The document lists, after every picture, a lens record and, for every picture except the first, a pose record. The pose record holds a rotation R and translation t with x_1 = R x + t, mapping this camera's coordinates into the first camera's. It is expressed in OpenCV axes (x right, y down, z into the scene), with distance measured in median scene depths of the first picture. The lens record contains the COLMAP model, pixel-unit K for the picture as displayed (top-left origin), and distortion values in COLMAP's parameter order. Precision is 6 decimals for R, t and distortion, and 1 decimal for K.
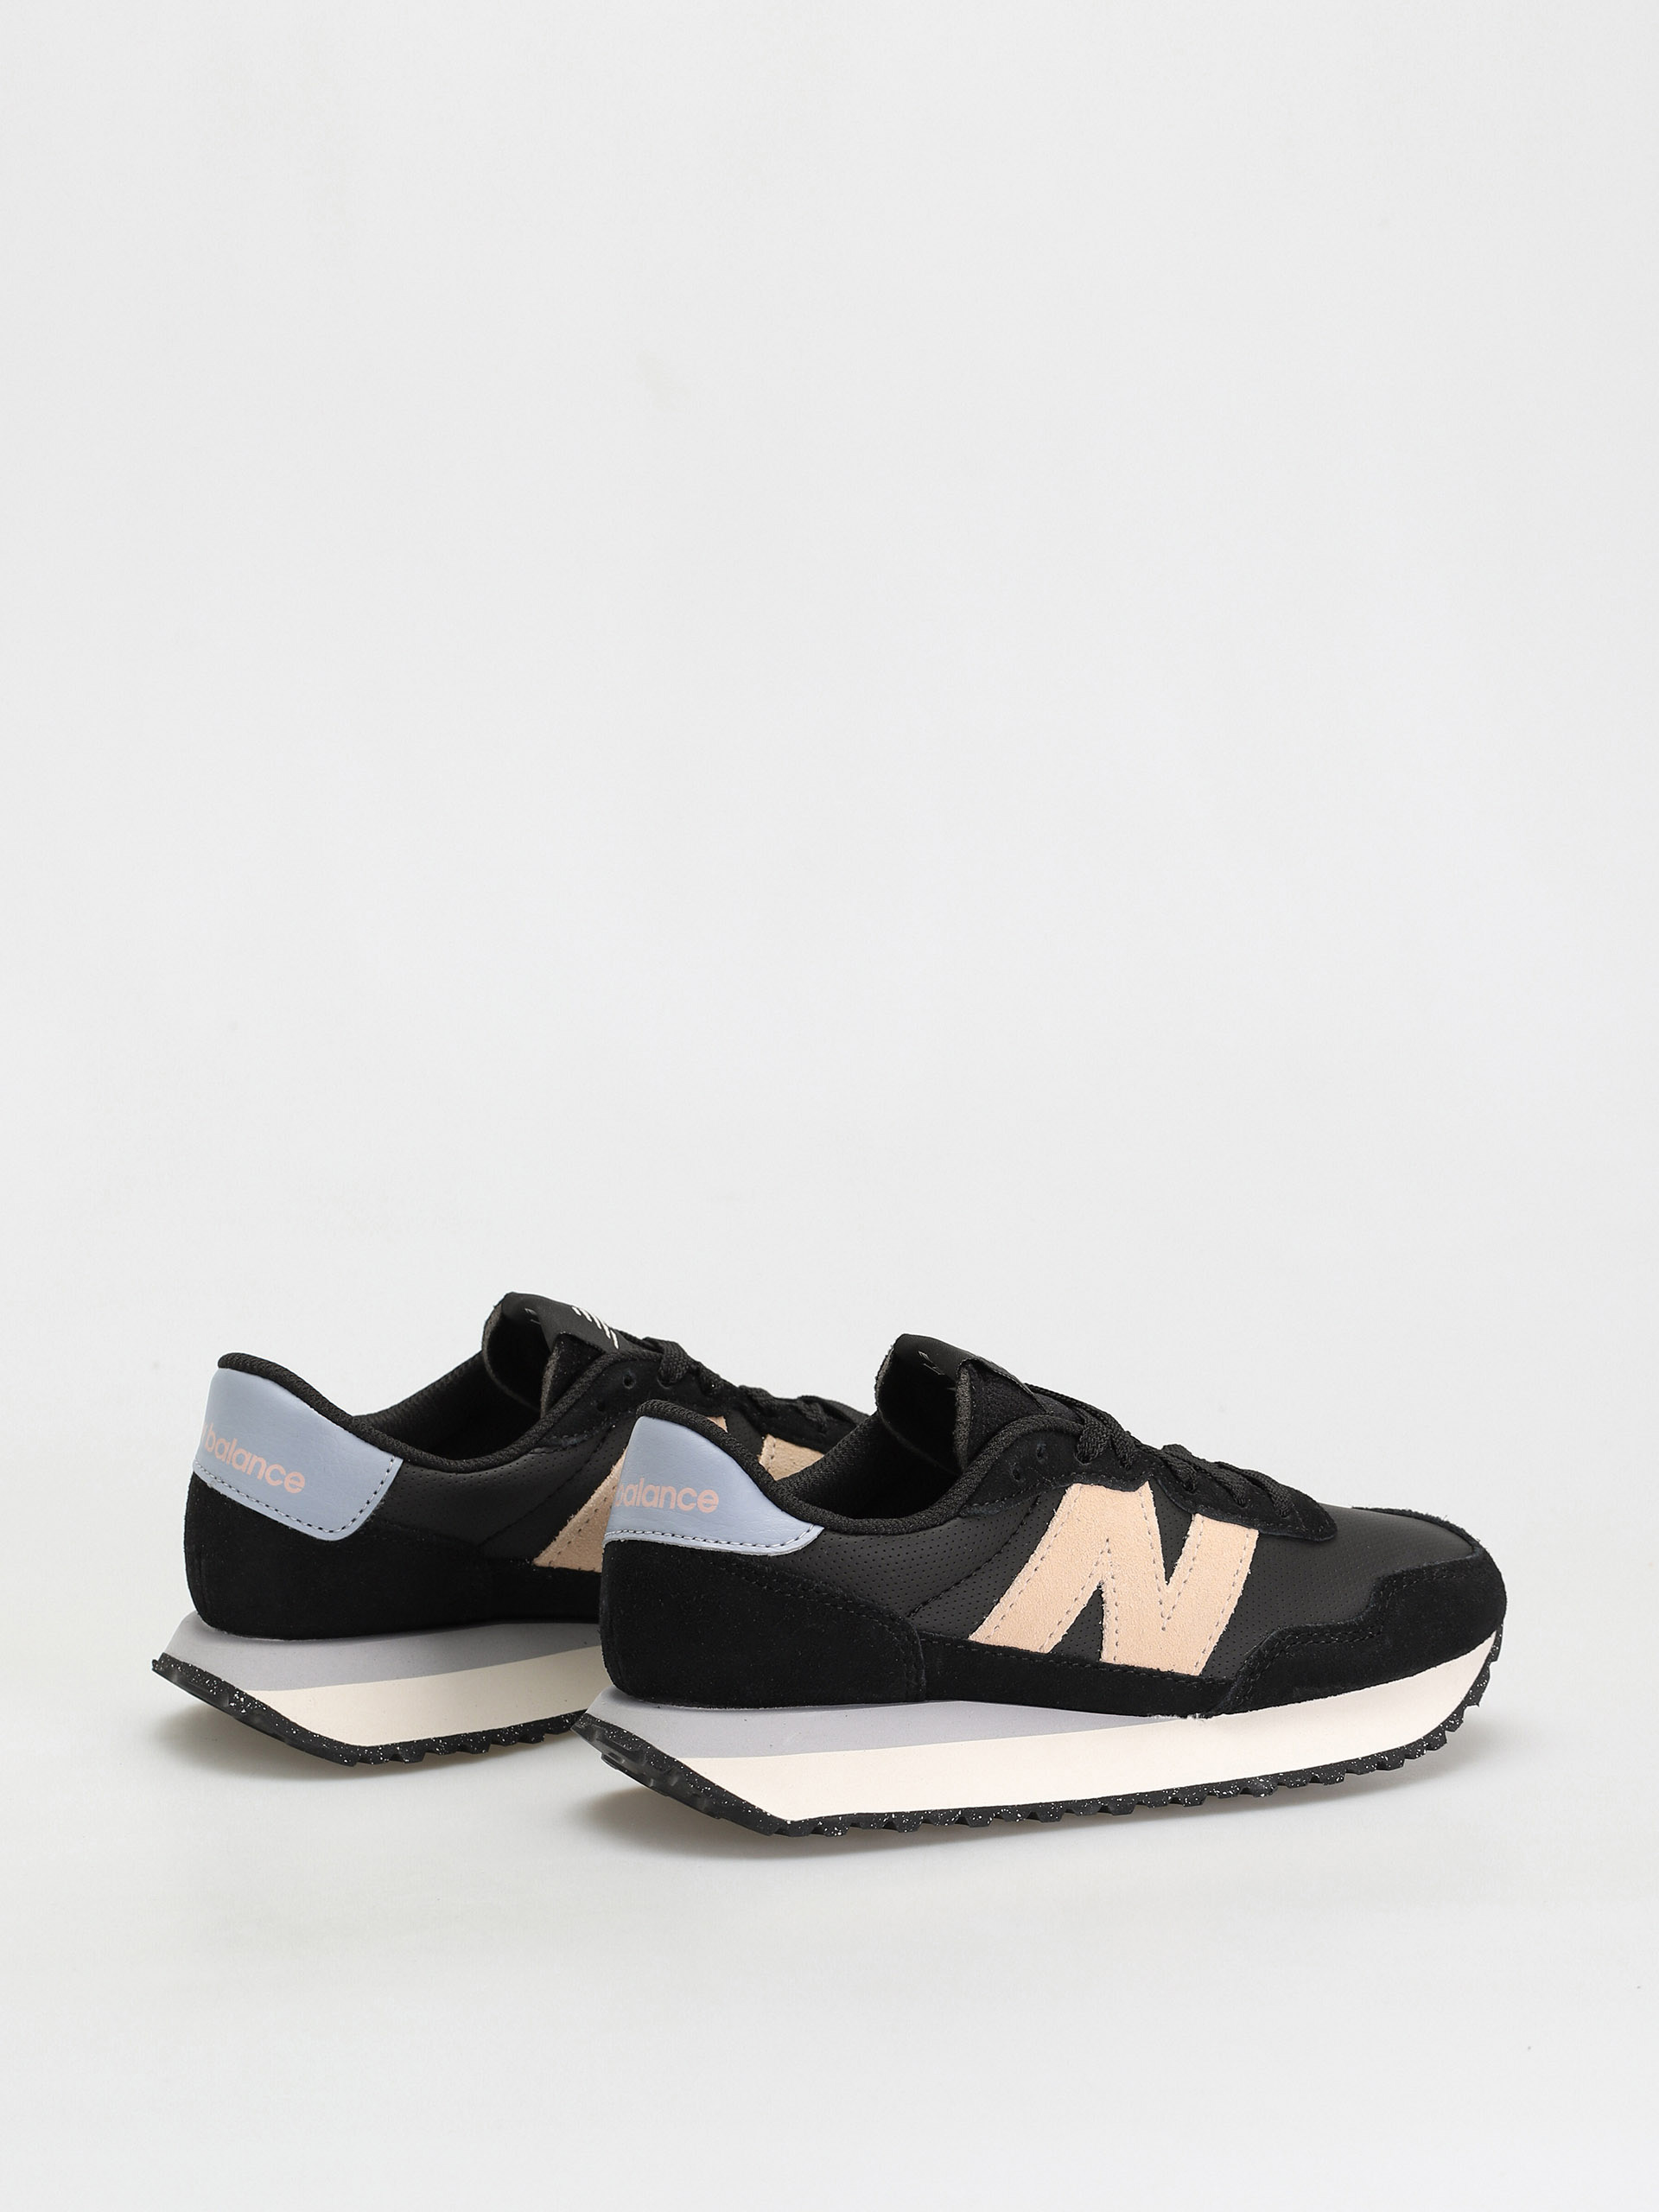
lens RADIAL K [[8434.1, 0, 829.5], [0, 8434.1, 1106.0], [0, 0, 1]] dist [-0.041316, 4.271478]
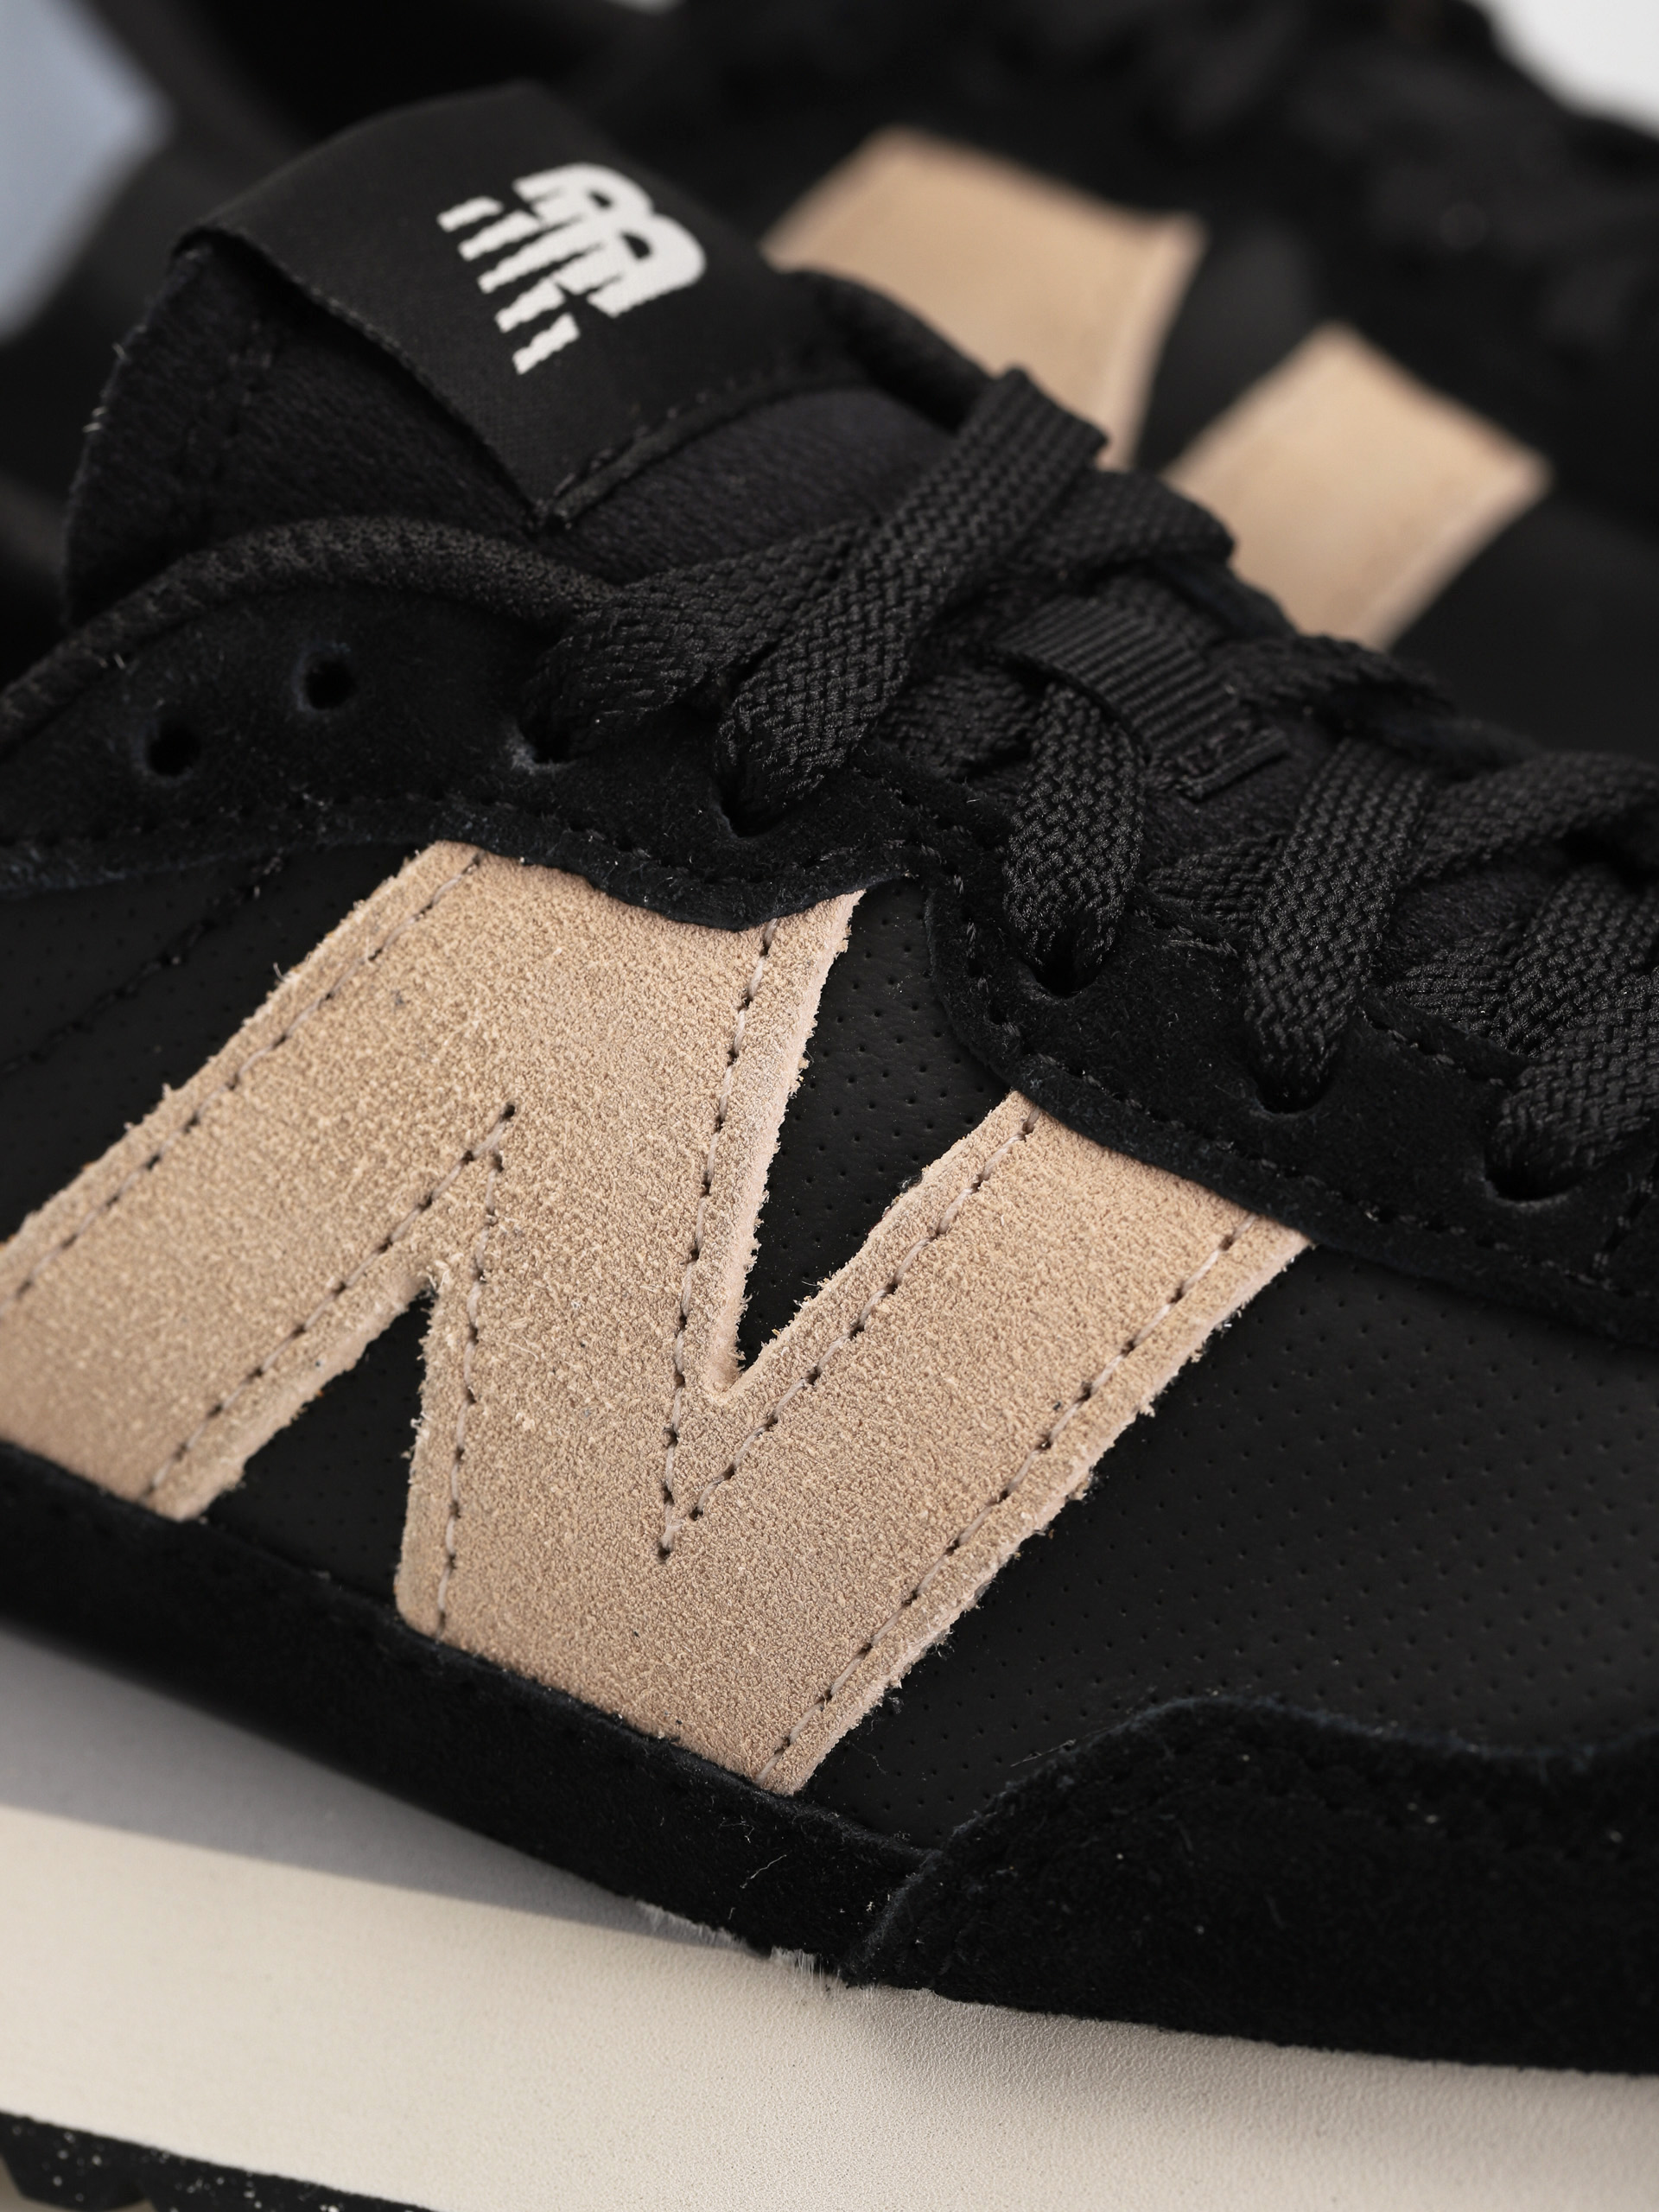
lens RADIAL K [[8434.1, 0, 829.5], [0, 8434.1, 1106.0], [0, 0, 1]] dist [-0.041316, 4.271478]
pose [[0.540194, 0.245404, -0.804964, 0.221385], [-0.072508, 0.966552, 0.246008, -0.005396], [0.838411, -0.074525, 0.539919, 0.885995]]
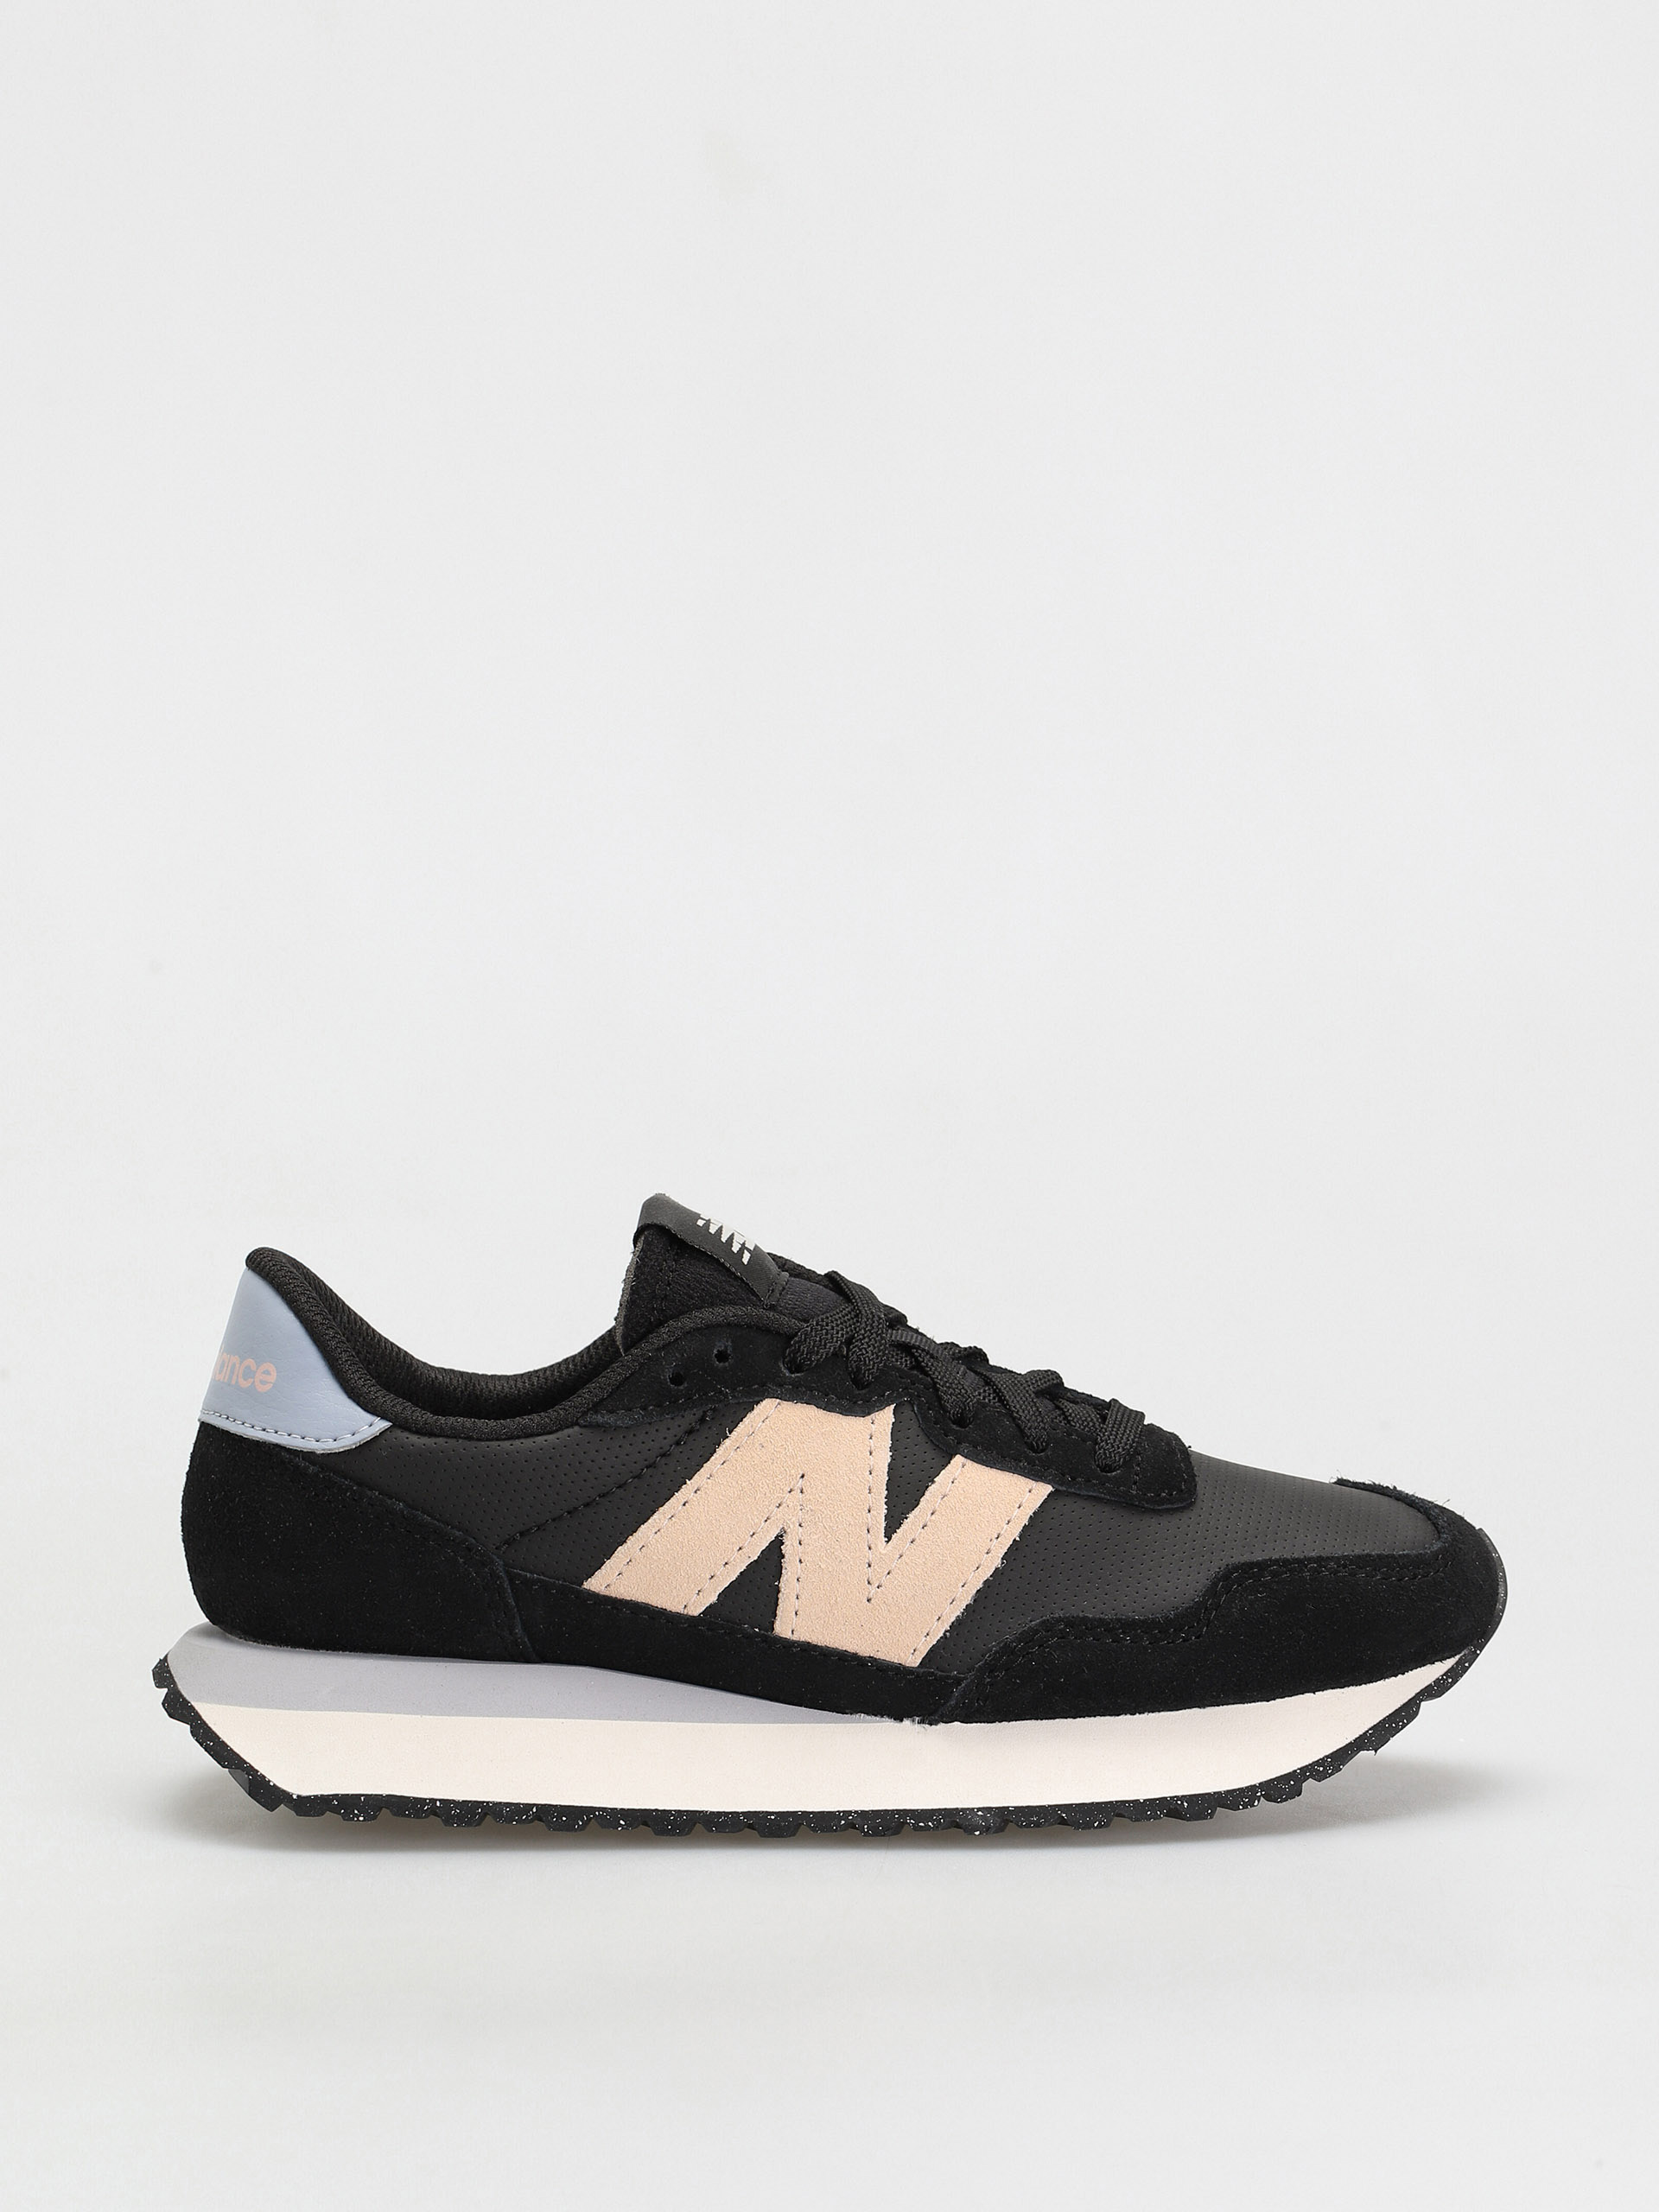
lens RADIAL K [[8434.1, 0, 829.5], [0, 8434.1, 1106.0], [0, 0, 1]] dist [-0.041316, 4.271478]
pose [[0.887163, 0.060526, -0.457469, 0.380574], [-0.066139, 0.997803, 0.003753, 0.015311], [0.456692, 0.026927, 0.889217, 0.326763]]
